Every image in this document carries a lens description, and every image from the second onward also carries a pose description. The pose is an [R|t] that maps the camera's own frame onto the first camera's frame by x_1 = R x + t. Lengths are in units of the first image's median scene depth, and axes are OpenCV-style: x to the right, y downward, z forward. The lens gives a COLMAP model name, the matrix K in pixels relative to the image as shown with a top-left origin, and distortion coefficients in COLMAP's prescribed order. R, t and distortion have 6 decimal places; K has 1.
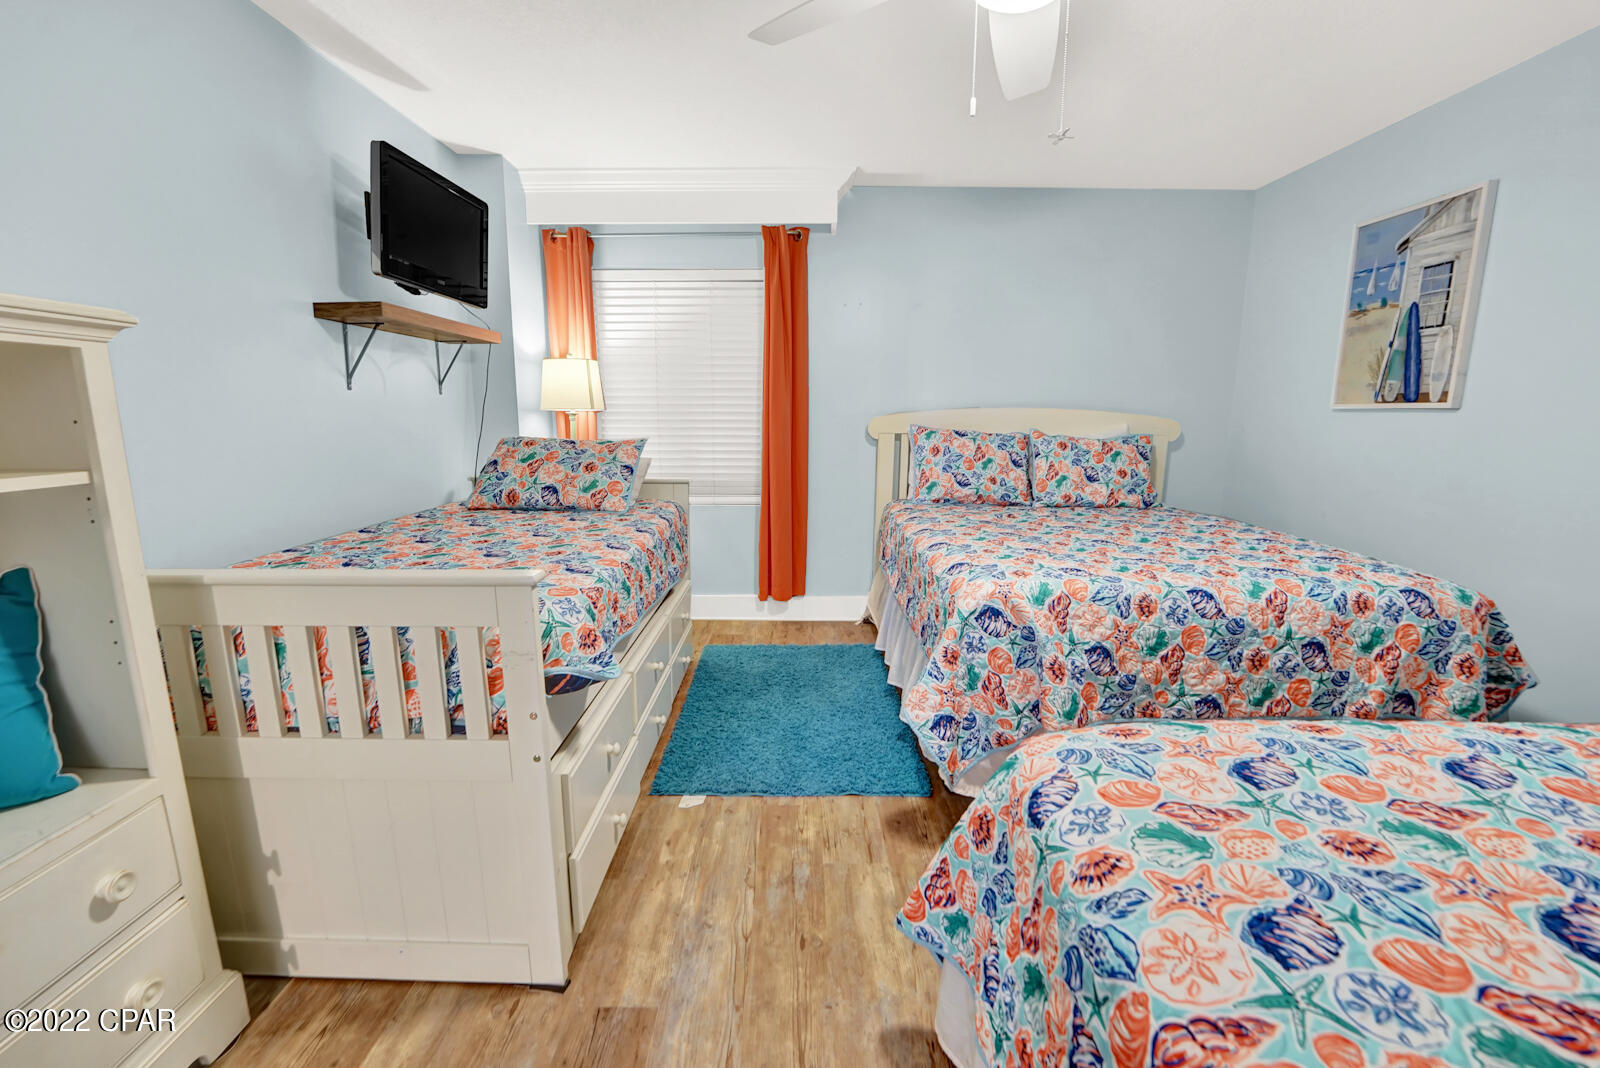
lens RADIAL K [[683.3, 0, 774.3], [0, 683.3, 544.3], [0, 0, 1]] dist [-0.032305, 0.003122]
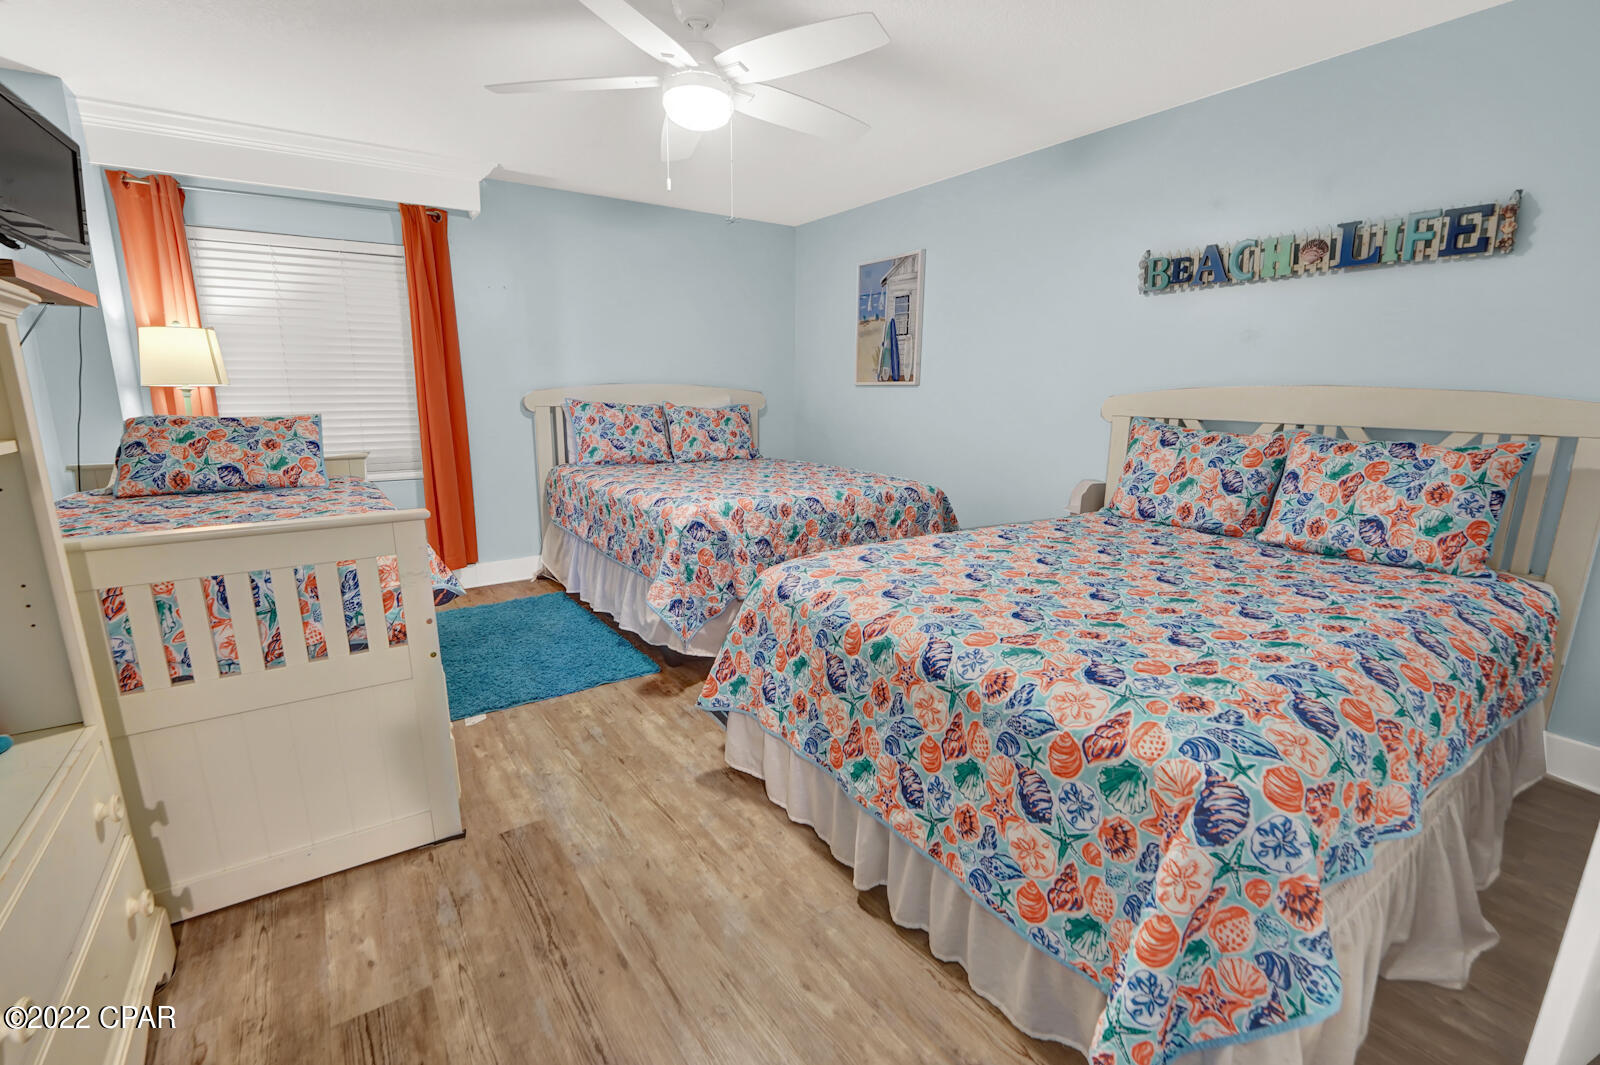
lens RADIAL K [[668.3, 0, 794.5], [0, 668.3, 536.2], [0, 0, 1]] dist [-0.030337, 0.000419]
pose [[0.815544, -0.118814, 0.566366, -0.226375], [0.102926, 0.992873, 0.060079, 0.040836], [-0.569468, 0.009297, 0.821961, -0.207552]]
